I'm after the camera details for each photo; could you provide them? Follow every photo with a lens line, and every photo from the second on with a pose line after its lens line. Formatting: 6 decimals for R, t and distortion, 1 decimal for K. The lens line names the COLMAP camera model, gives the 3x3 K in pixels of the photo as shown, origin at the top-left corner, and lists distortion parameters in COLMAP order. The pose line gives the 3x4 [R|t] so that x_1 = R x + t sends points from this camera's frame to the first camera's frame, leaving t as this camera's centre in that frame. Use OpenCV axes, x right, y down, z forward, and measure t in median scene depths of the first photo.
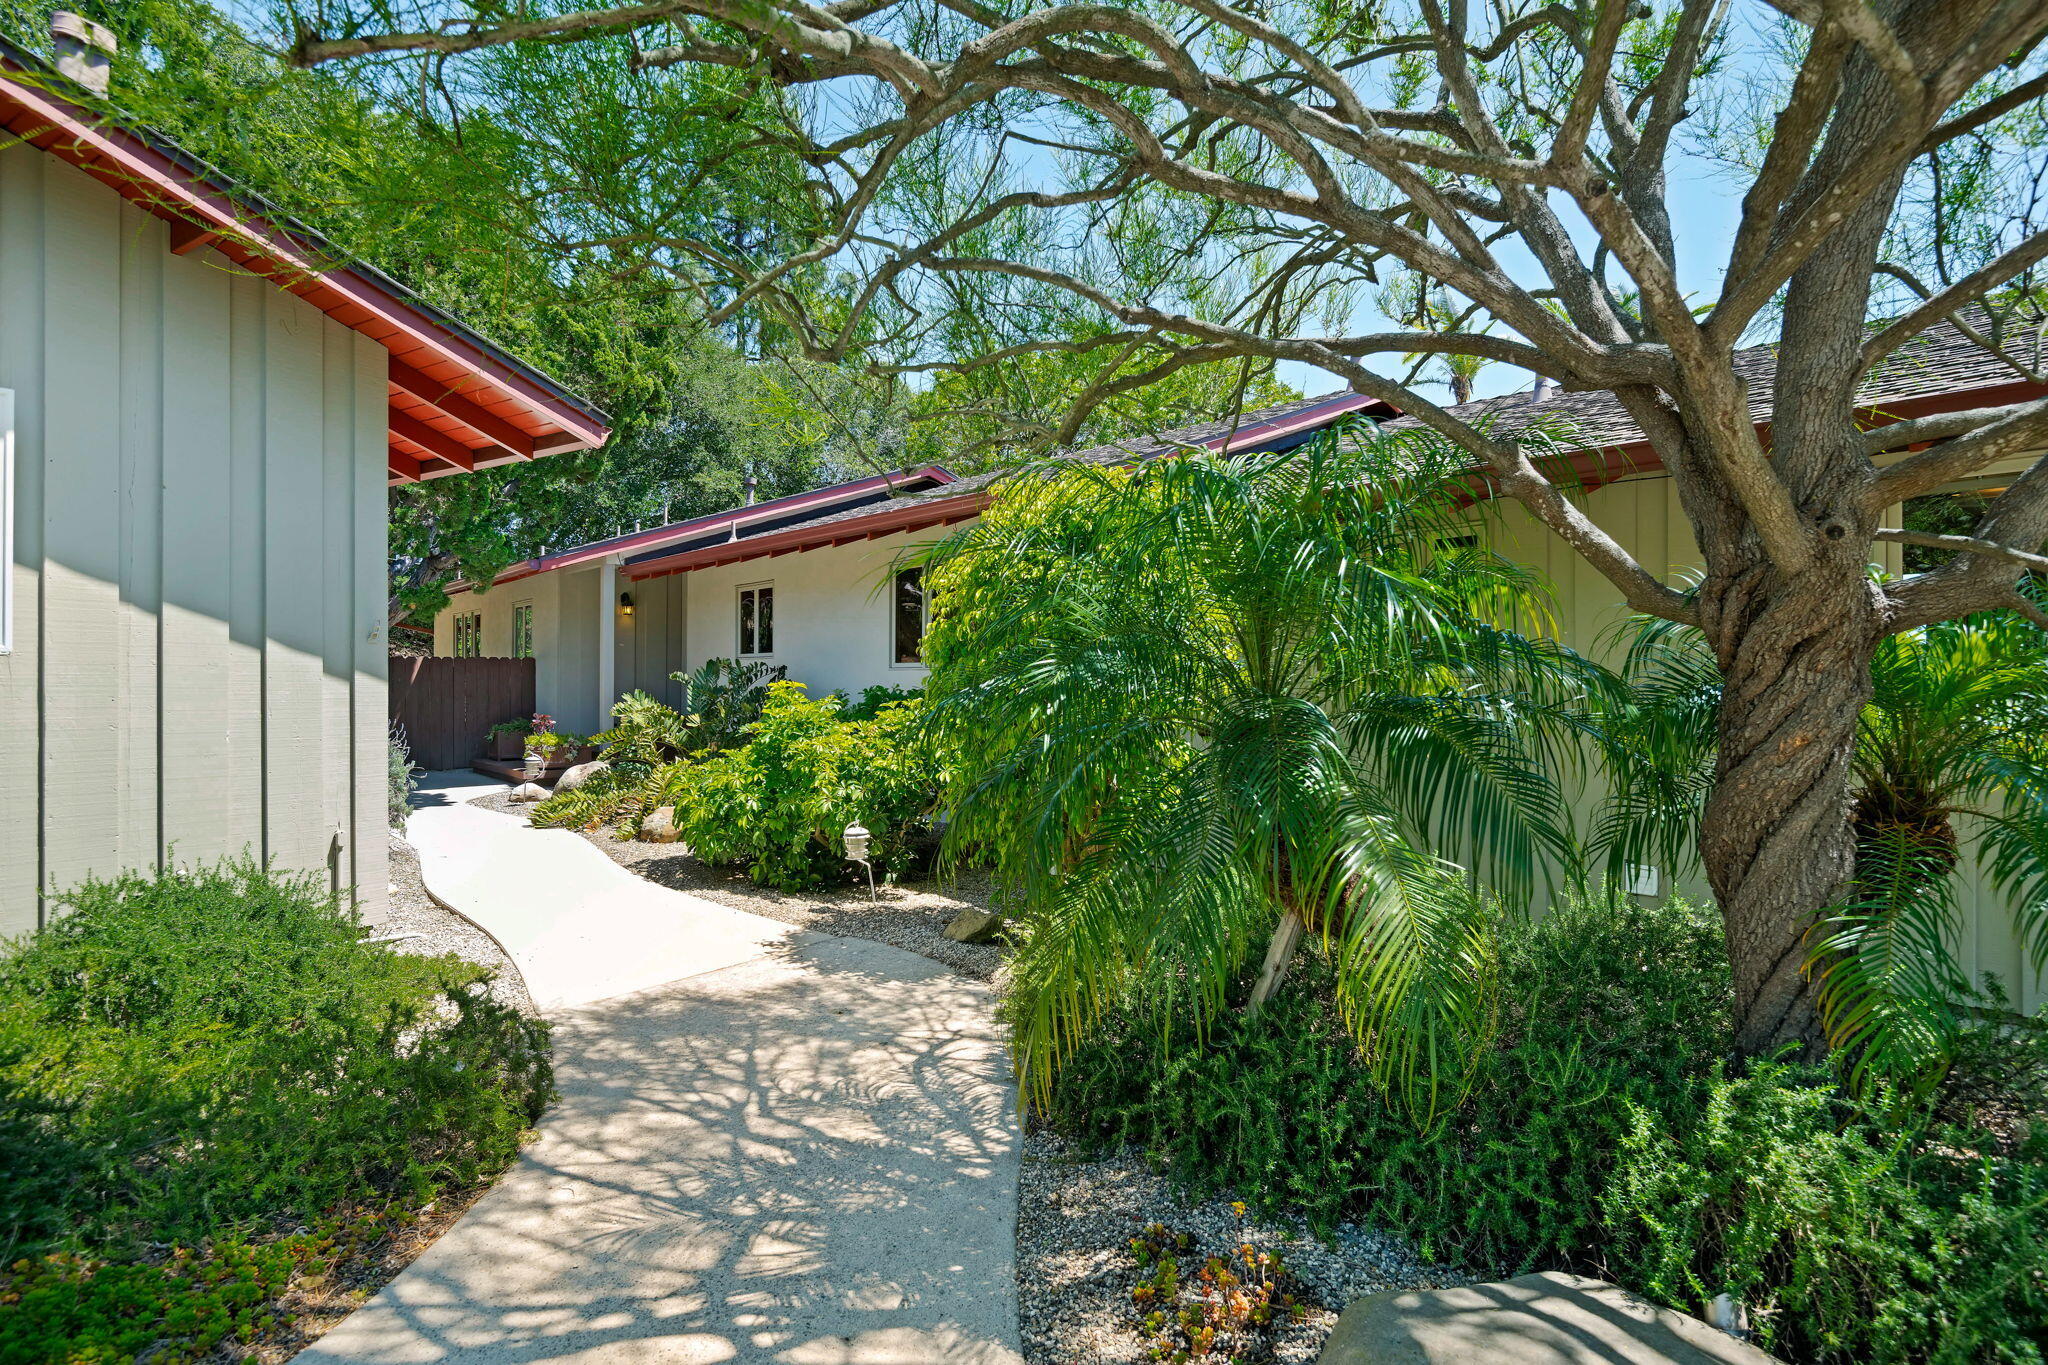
lens RADIAL K [[976.1, 0, 1022.4], [0, 976.1, 676.4], [0, 0, 1]] dist [0.004641, 0.000643]
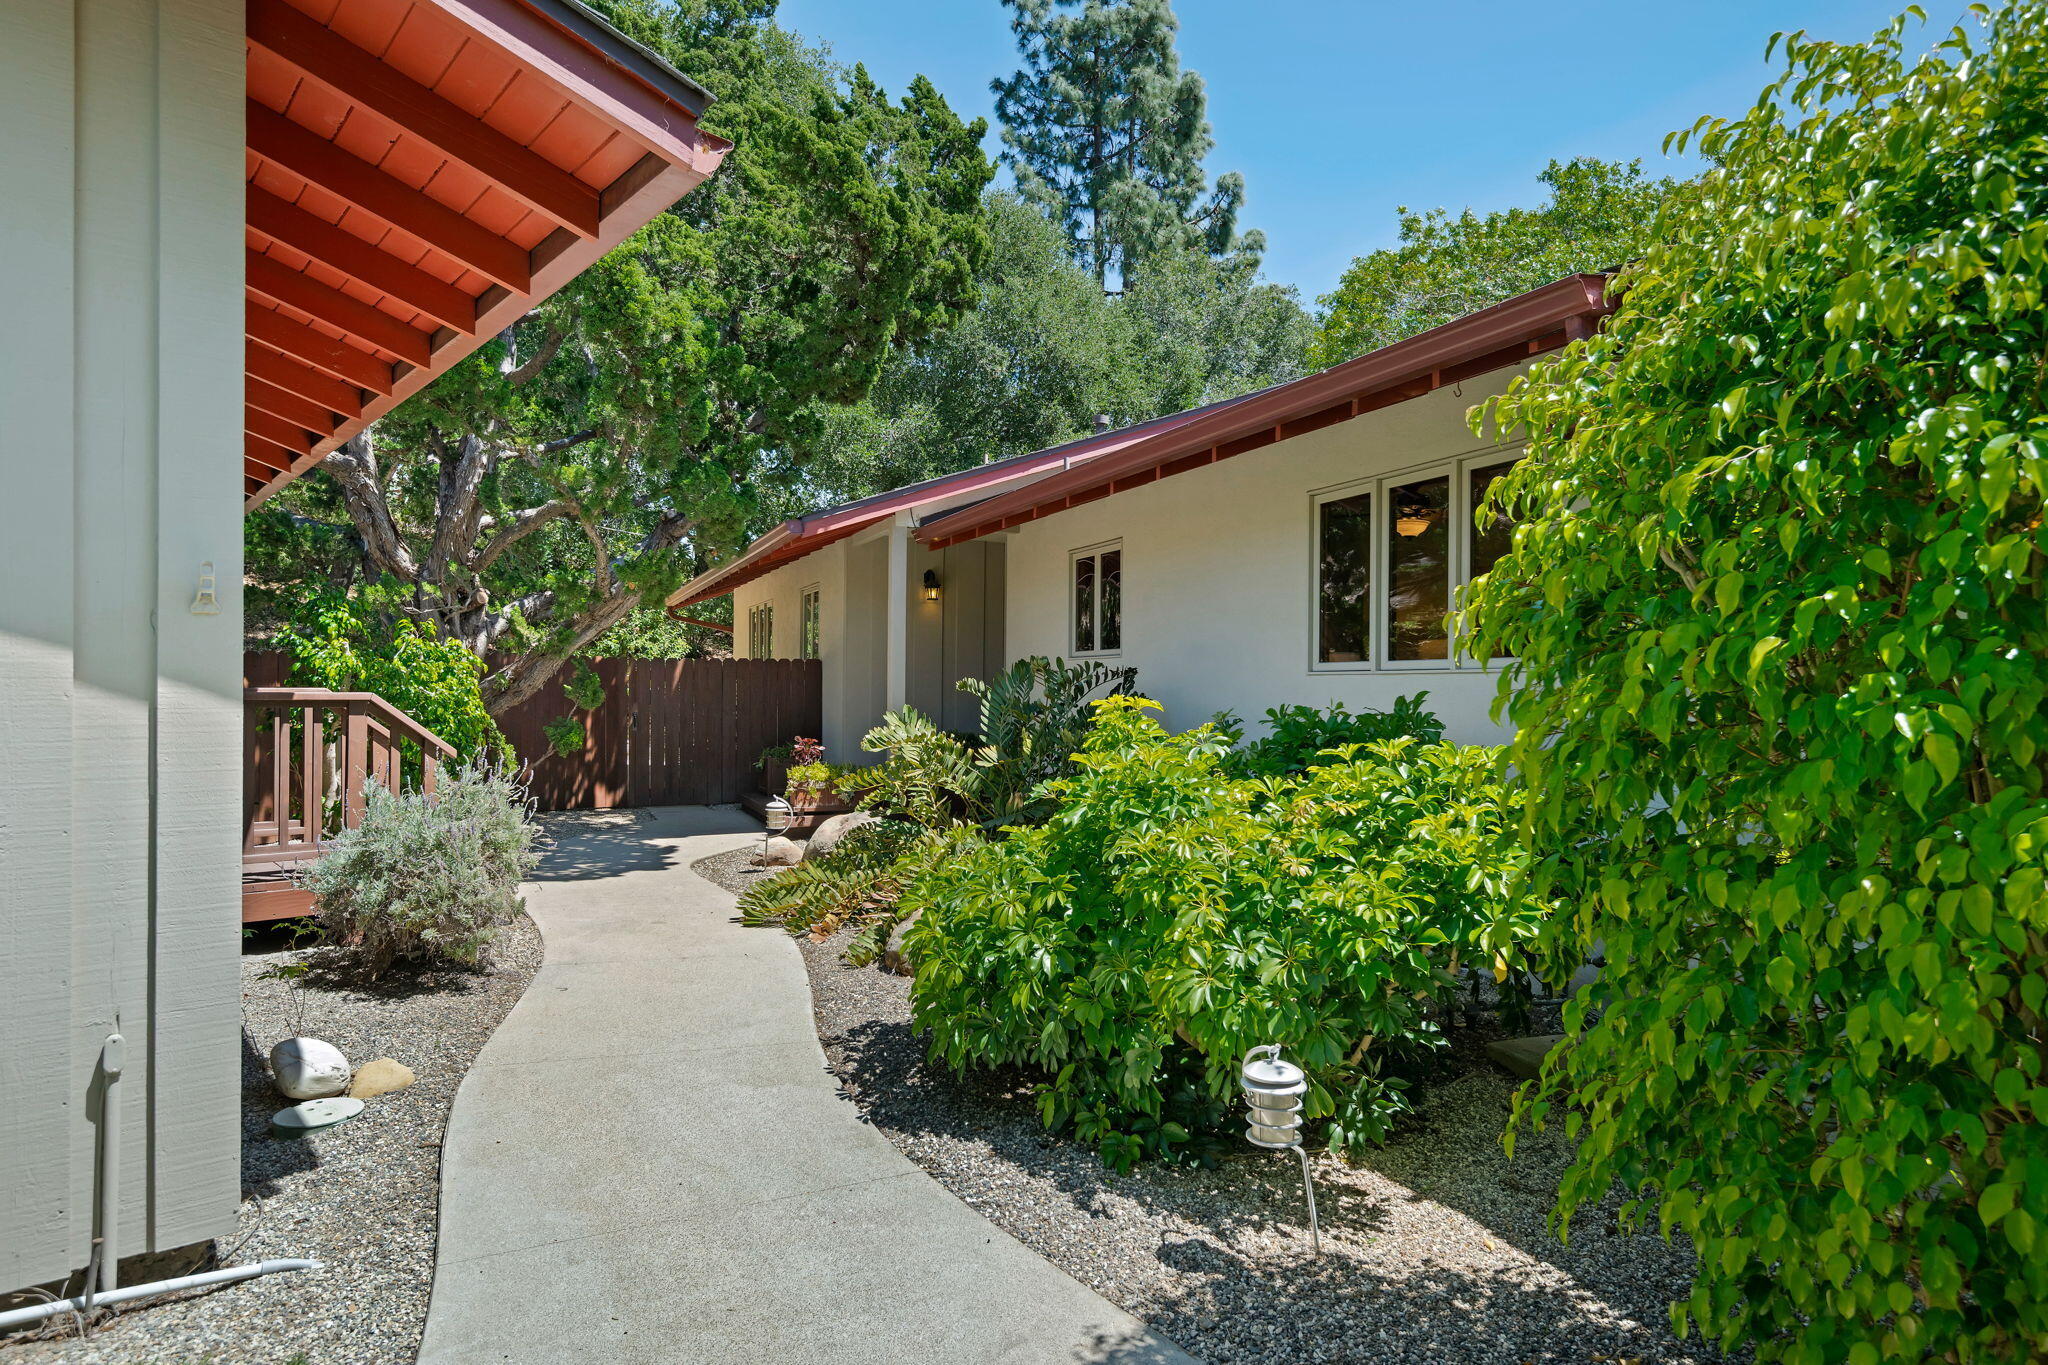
lens RADIAL K [[1134.2, 0, 1019.8], [0, 1134.2, 672.3], [0, 0, 1]] dist [-0.007439, -0.003191]
pose [[0.936644, -0.000342, -0.350283, -0.087295], [-0.003399, 0.999944, -0.010063, -0.001594], [0.350267, 0.010616, 0.936590, 0.439803]]
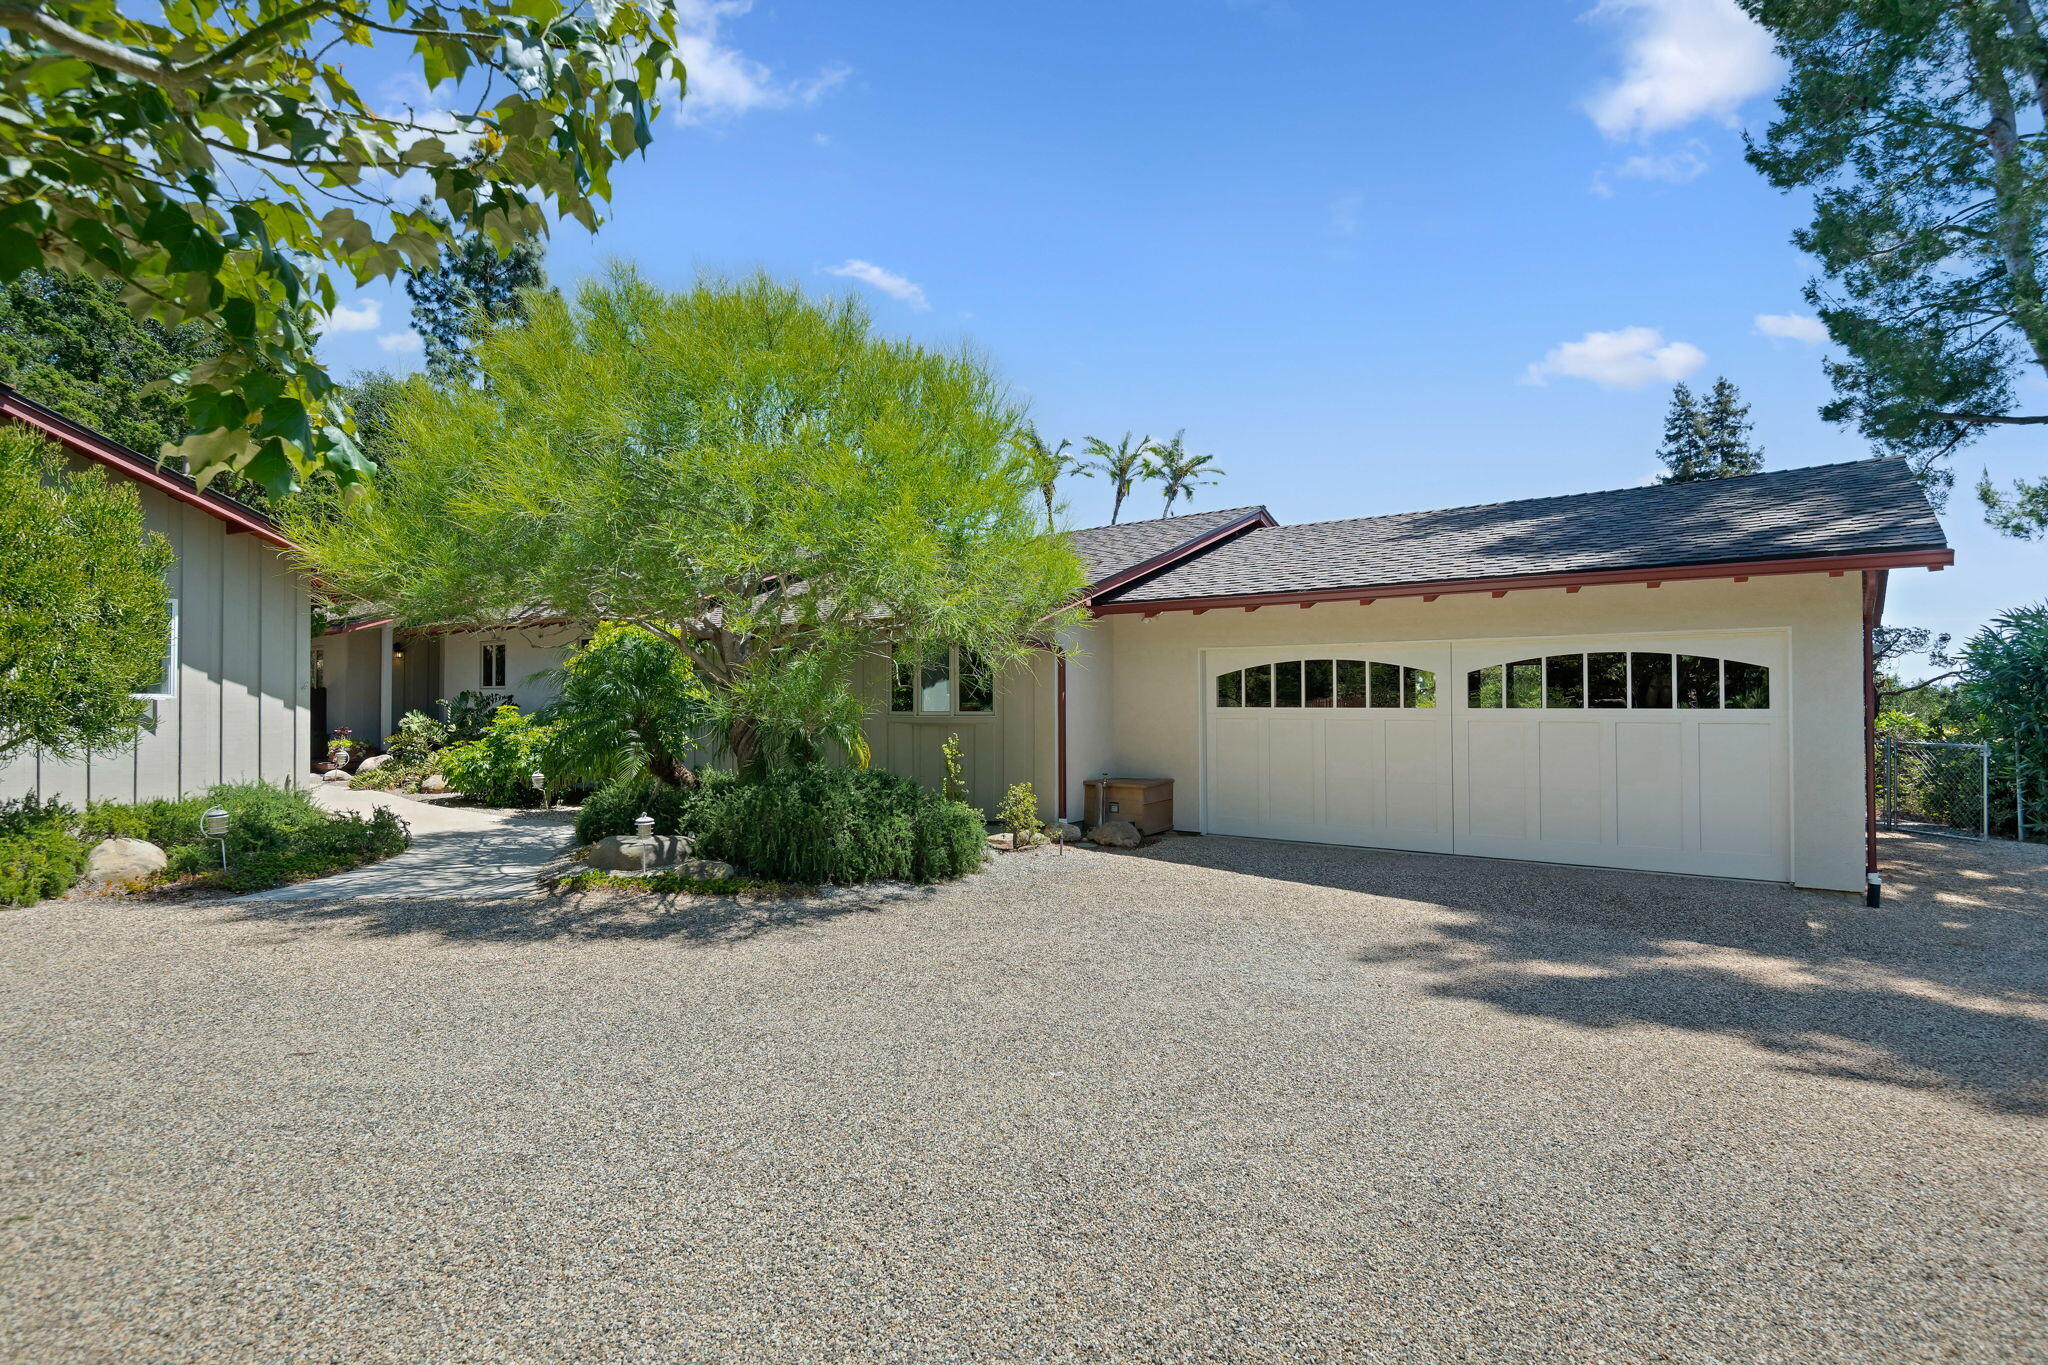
lens RADIAL K [[976.1, 0, 1010.5], [0, 976.1, 676.2], [0, 0, 1]] dist [0.004641, 0.000643]
pose [[0.978451, -0.000815, 0.206480, 0.347928], [0.003512, 0.999913, -0.012697, -0.026536], [-0.206452, 0.013148, 0.978368, -1.143776]]
